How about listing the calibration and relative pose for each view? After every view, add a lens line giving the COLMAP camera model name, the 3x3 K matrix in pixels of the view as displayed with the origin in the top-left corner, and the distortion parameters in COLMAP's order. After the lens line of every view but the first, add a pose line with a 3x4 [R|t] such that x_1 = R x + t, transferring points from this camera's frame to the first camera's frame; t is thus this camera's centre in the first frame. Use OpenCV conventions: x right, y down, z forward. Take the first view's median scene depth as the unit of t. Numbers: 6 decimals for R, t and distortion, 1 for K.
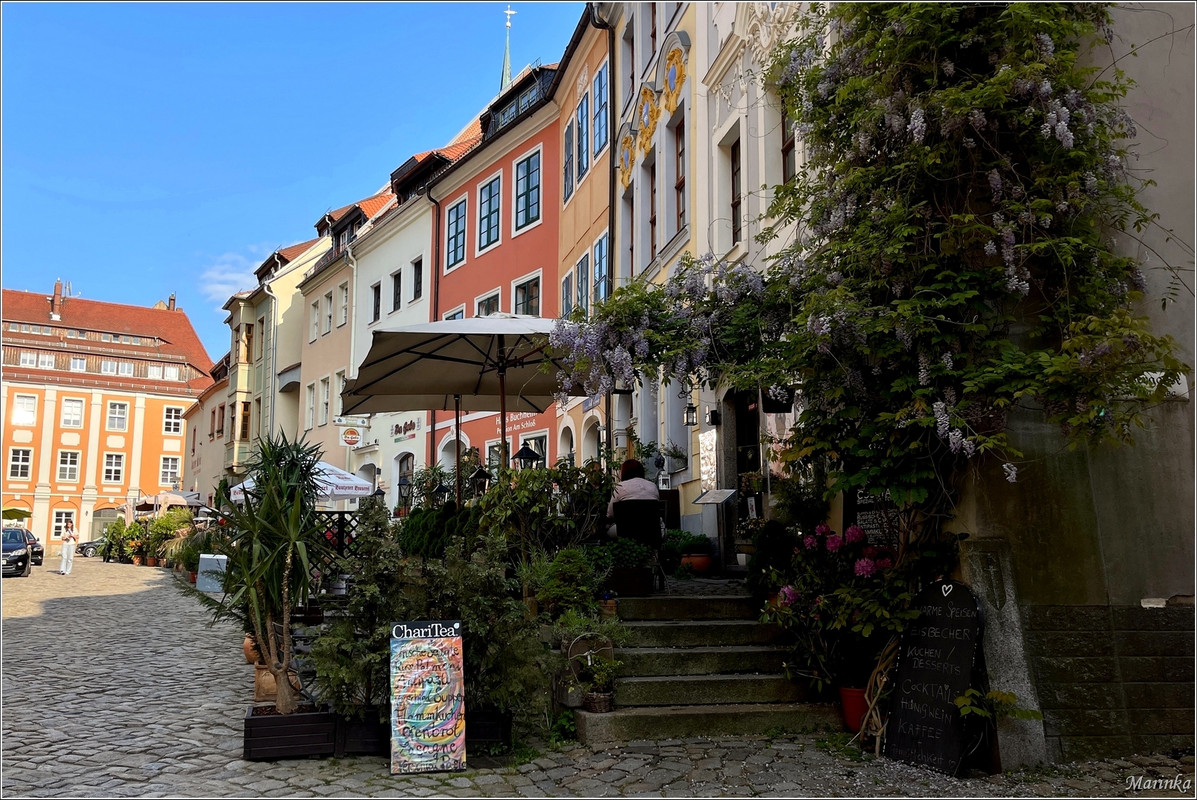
lens RADIAL K [[881.7, 0, 596.2], [0, 881.7, 382.1], [0, 0, 1]] dist [0.045547, -0.065441]
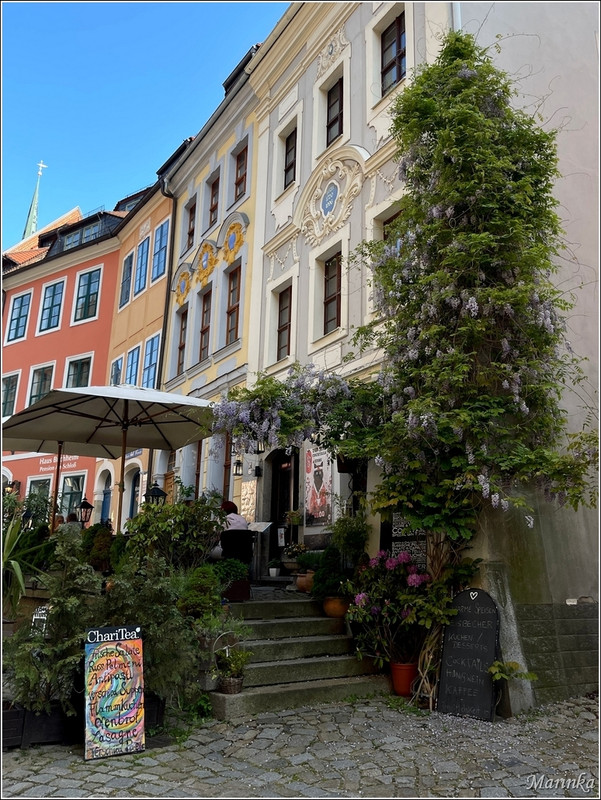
lens RADIAL K [[592.3, 0, 303.4], [0, 592.3, 376.4], [0, 0, 1]] dist [0.043779, -0.052968]
pose [[0.925594, 0.118080, 0.359627, -0.276178], [-0.076815, 0.988924, -0.127000, 0.006173], [-0.370640, 0.089926, 0.924413, 0.084962]]
